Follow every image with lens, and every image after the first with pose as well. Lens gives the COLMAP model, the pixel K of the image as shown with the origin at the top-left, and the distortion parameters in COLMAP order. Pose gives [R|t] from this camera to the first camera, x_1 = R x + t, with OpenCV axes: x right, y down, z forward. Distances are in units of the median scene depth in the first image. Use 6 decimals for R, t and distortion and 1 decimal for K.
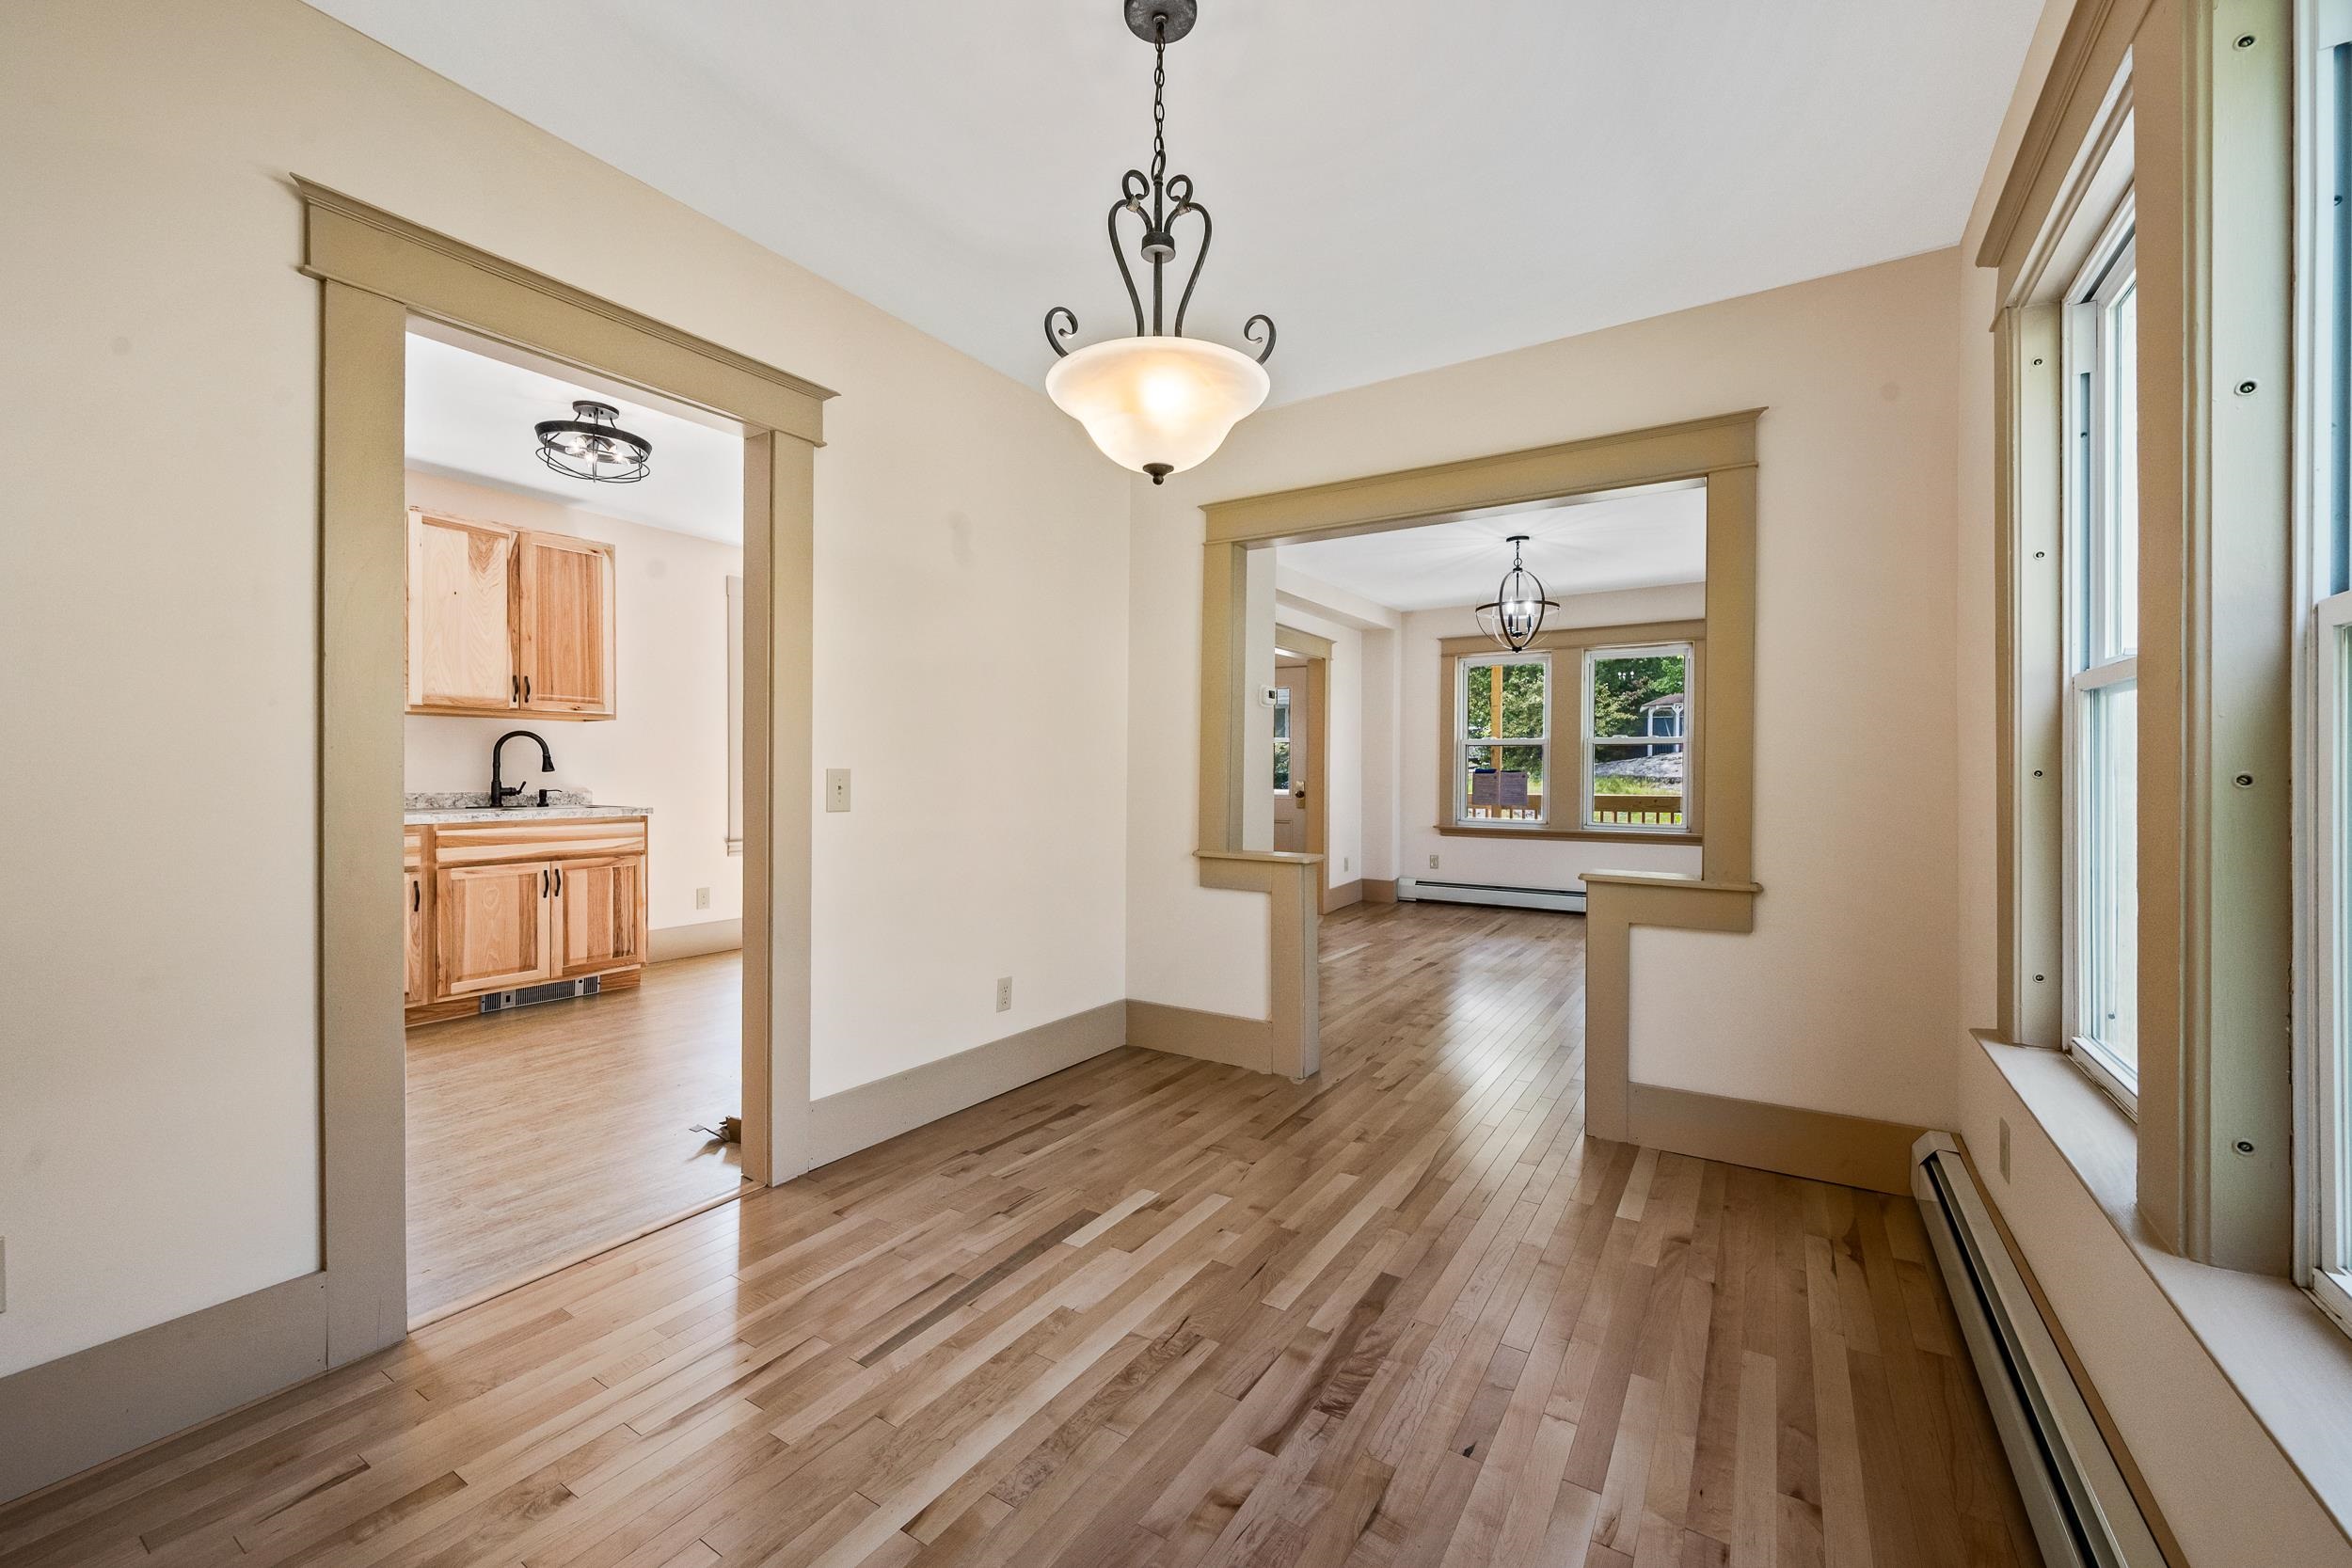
lens RADIAL K [[933.3, 0, 1182.5], [0, 933.3, 779.6], [0, 0, 1]] dist [0.001463, -0.000190]
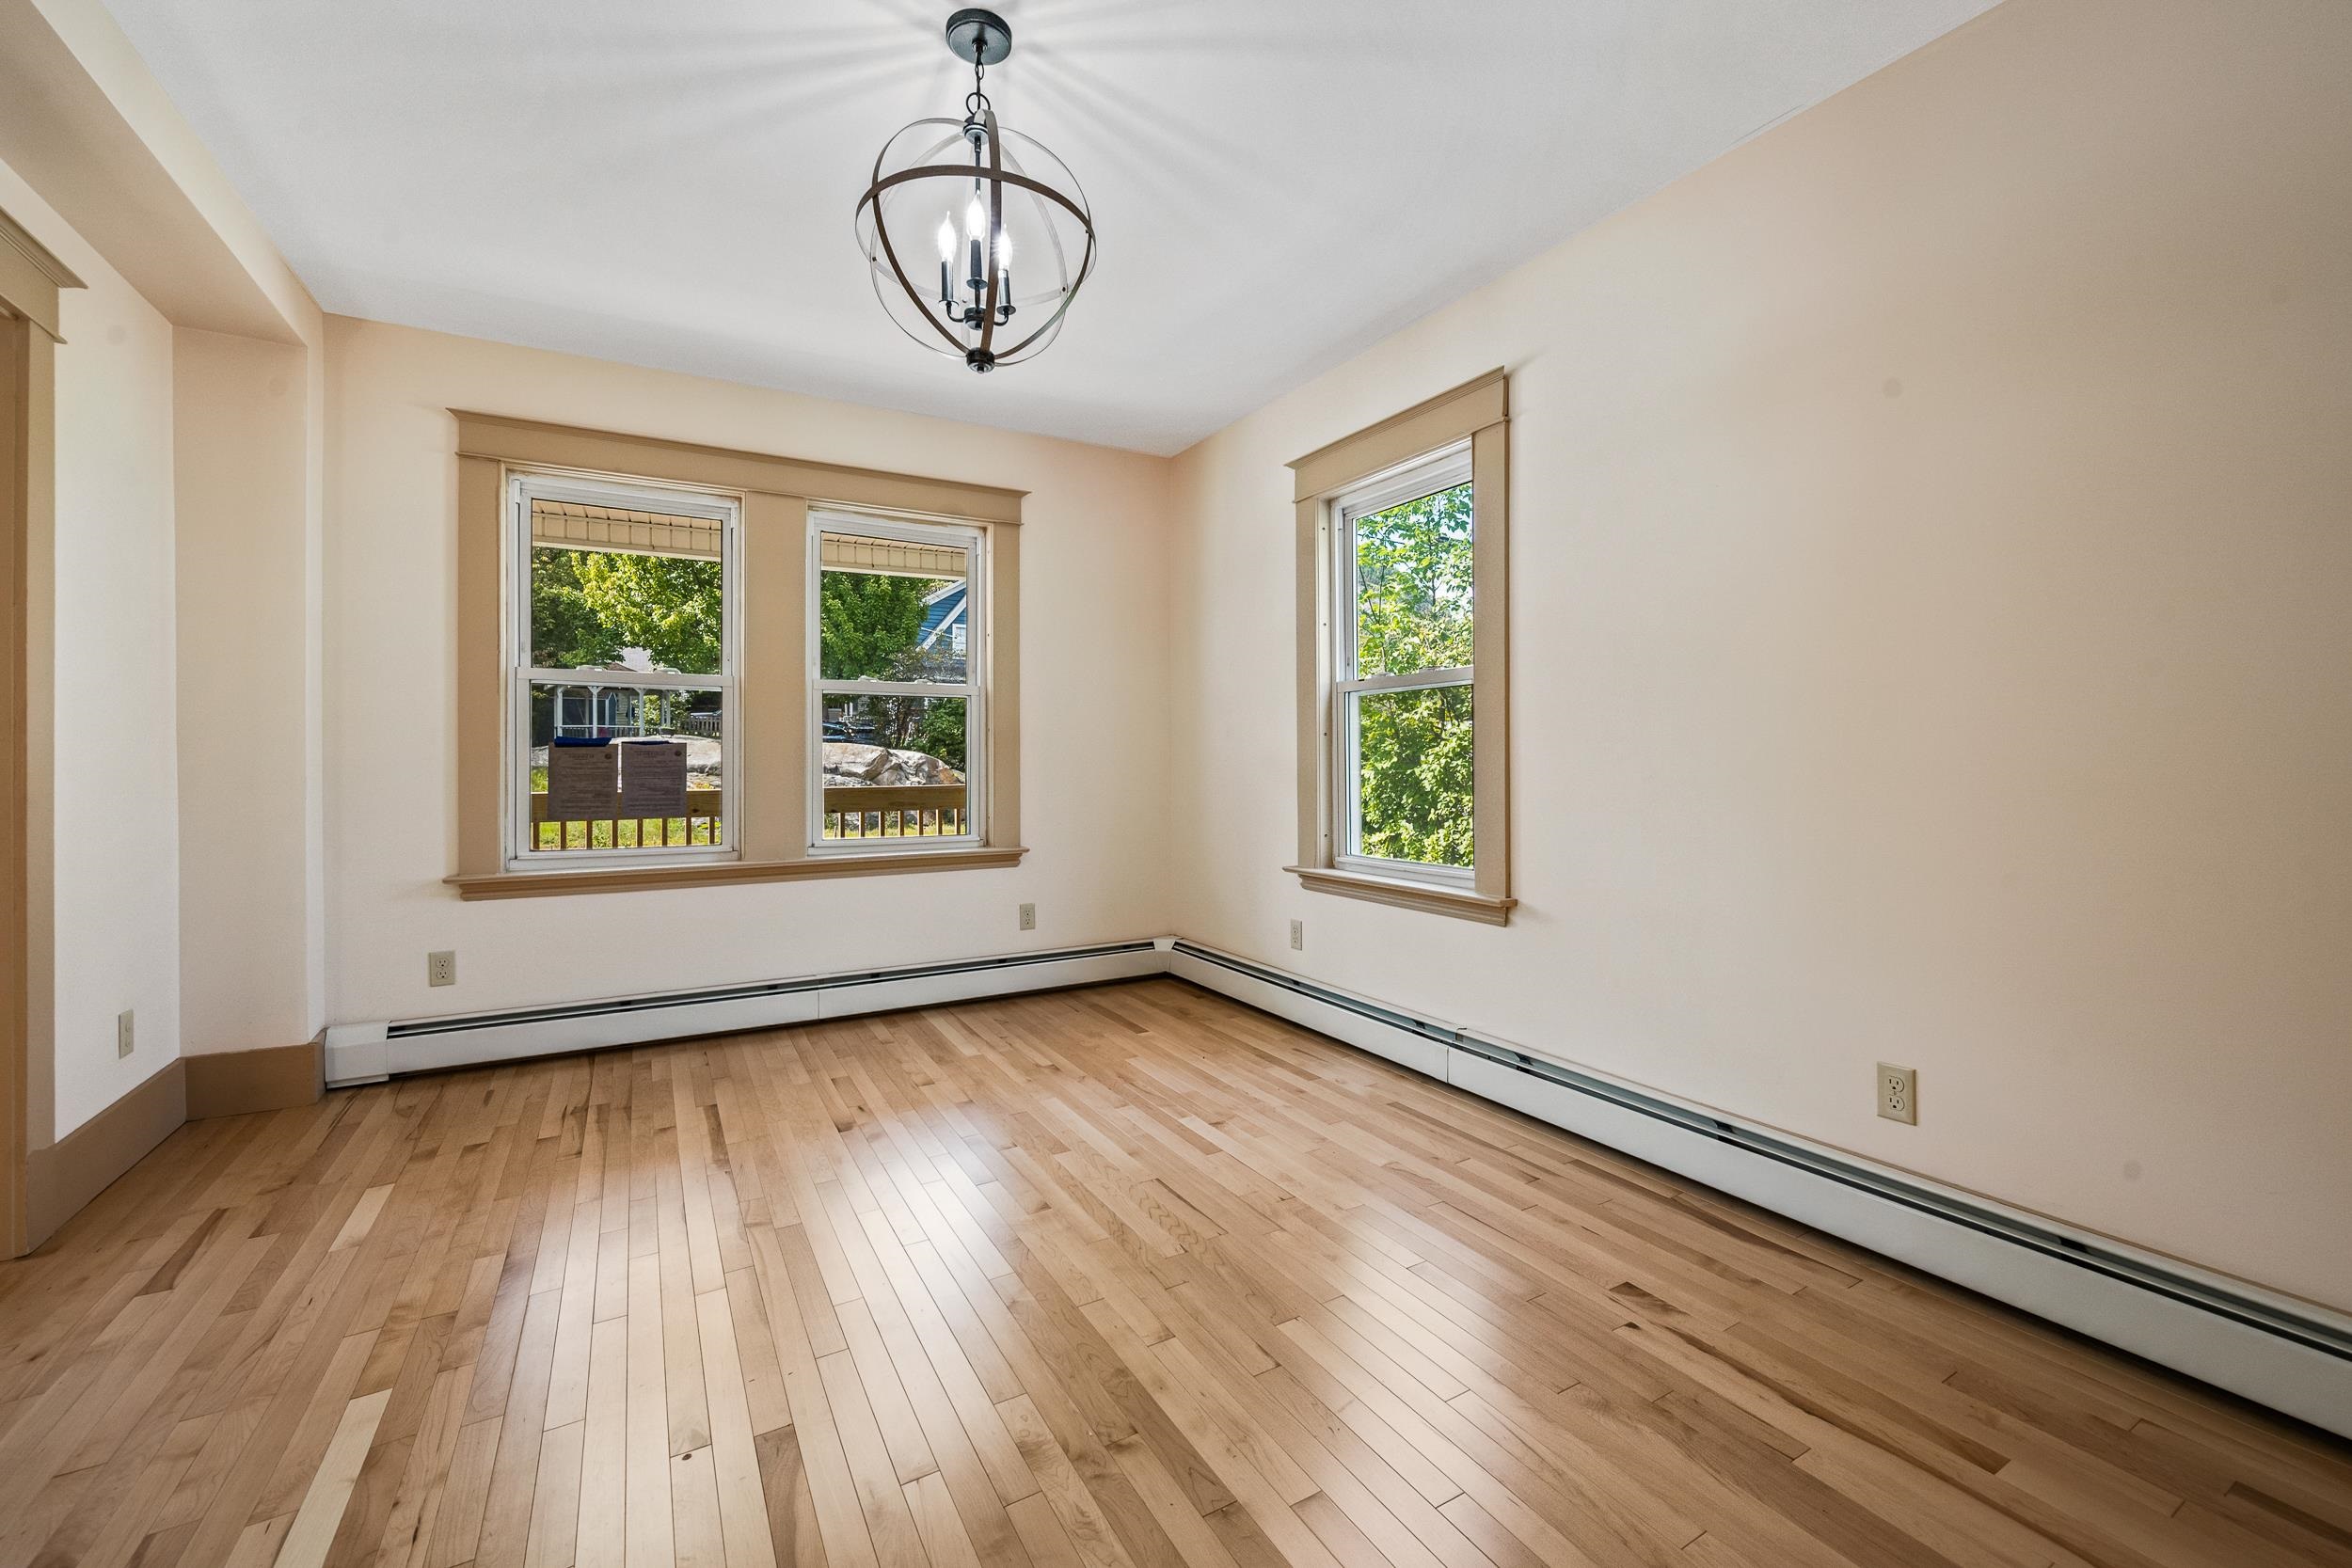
lens RADIAL K [[947.9, 0, 1183.2], [0, 947.9, 763.1], [0, 0, 1]] dist [-0.000664, -0.000383]
pose [[0.467650, -0.005600, 0.883896, 0.113683], [0.013088, 0.999914, -0.000590, 0.008977], [-0.883817, 0.011845, 0.467684, 0.991176]]
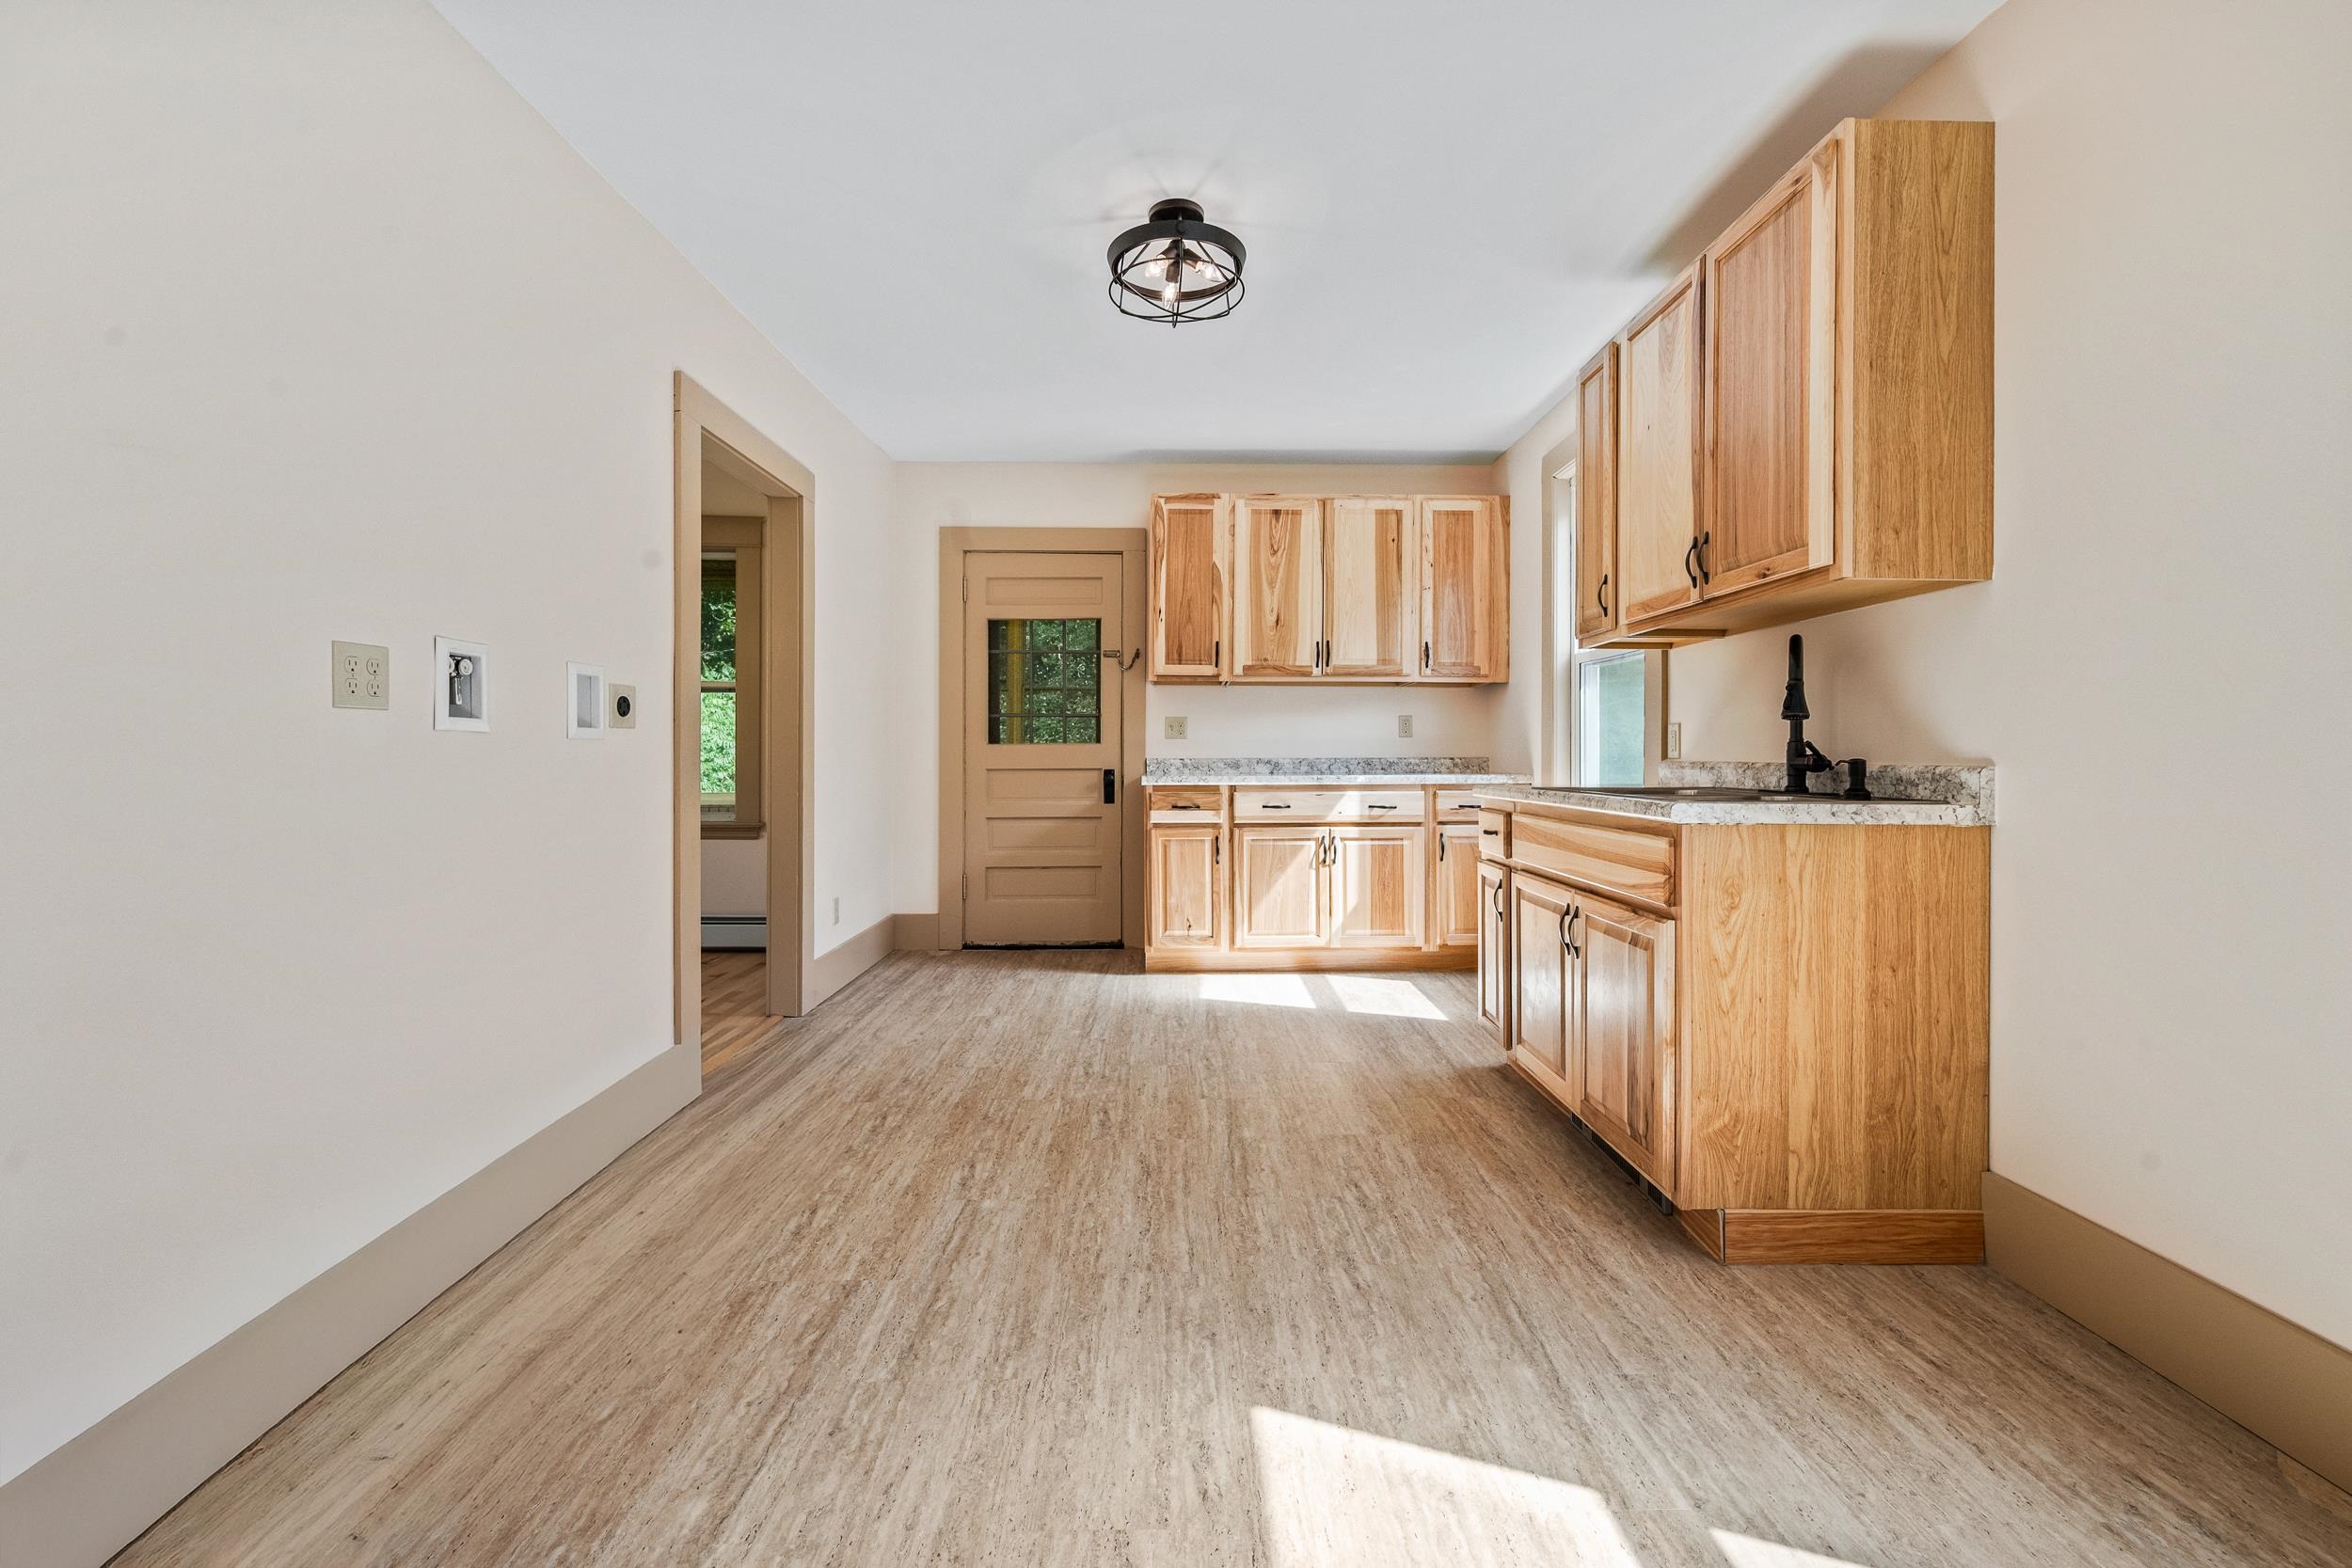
lens RADIAL K [[944.0, 0, 1189.1], [0, 944.0, 758.3], [0, 0, 1]] dist [0.001418, -0.000201]
pose [[-0.833466, -0.003256, -0.552561, -0.201503], [-0.009326, 0.999923, 0.008174, 0.010705], [0.552492, 0.011966, -0.833432, 1.354092]]
